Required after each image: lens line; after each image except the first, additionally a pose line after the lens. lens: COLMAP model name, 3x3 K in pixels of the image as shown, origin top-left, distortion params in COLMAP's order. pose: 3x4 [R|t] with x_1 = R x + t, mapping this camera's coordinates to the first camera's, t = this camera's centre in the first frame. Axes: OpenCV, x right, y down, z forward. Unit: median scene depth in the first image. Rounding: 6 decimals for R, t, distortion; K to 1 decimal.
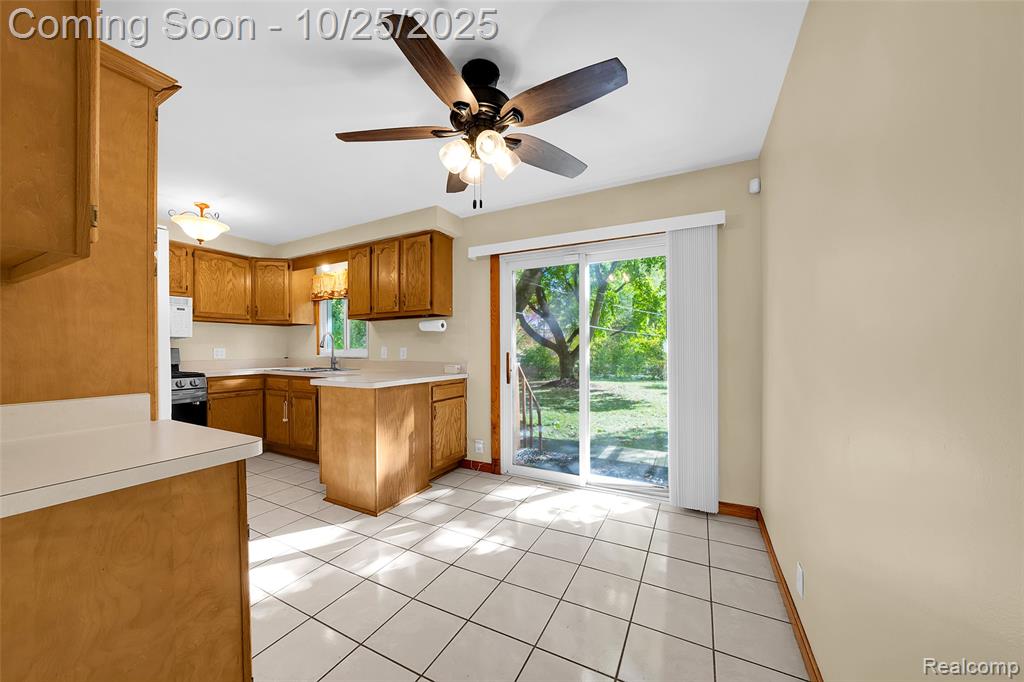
lens RADIAL K [[358.3, 0, 490.9], [0, 358.3, 347.1], [0, 0, 1]] dist [-0.018971, 0.002100]
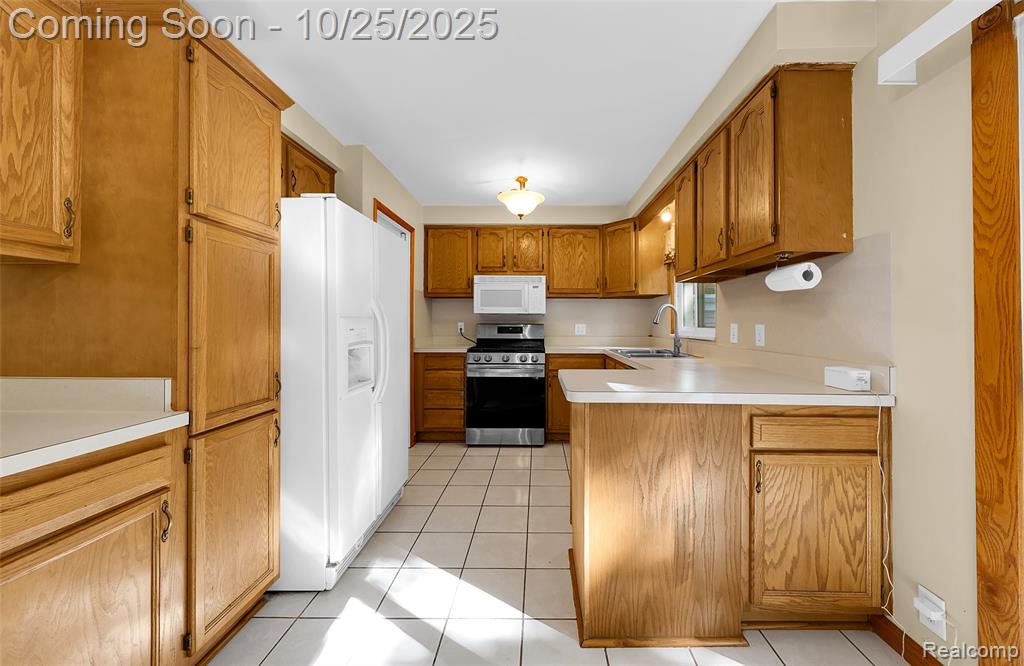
lens RADIAL K [[369.2, 0, 537.8], [0, 369.2, 319.4], [0, 0, 1]] dist [-0.003007, 0.000449]
pose [[0.486996, -0.005420, -0.873387, 0.086355], [-0.001599, 0.999974, -0.007097, -0.003280], [0.873403, 0.004853, 0.486975, 0.453295]]
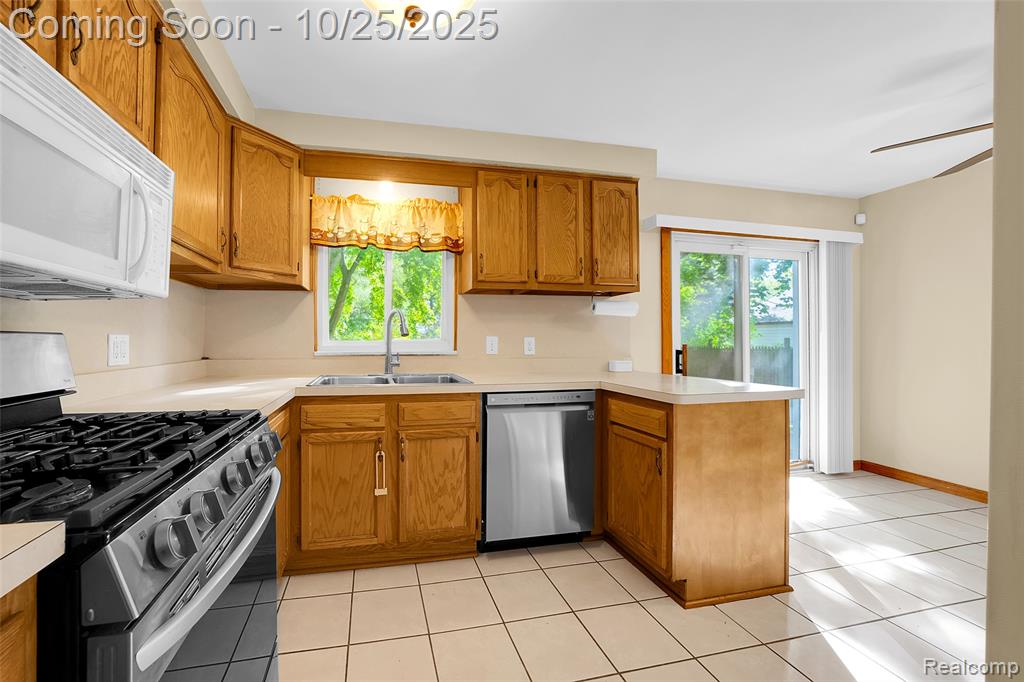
lens RADIAL K [[358.3, 0, 454.0], [0, 358.3, 335.5], [0, 0, 1]] dist [-0.018971, 0.002100]
pose [[0.774299, 0.012401, 0.632699, -0.828315], [-0.003263, 0.999873, -0.015604, 0.009092], [-0.632812, 0.010018, 0.774241, 0.601558]]
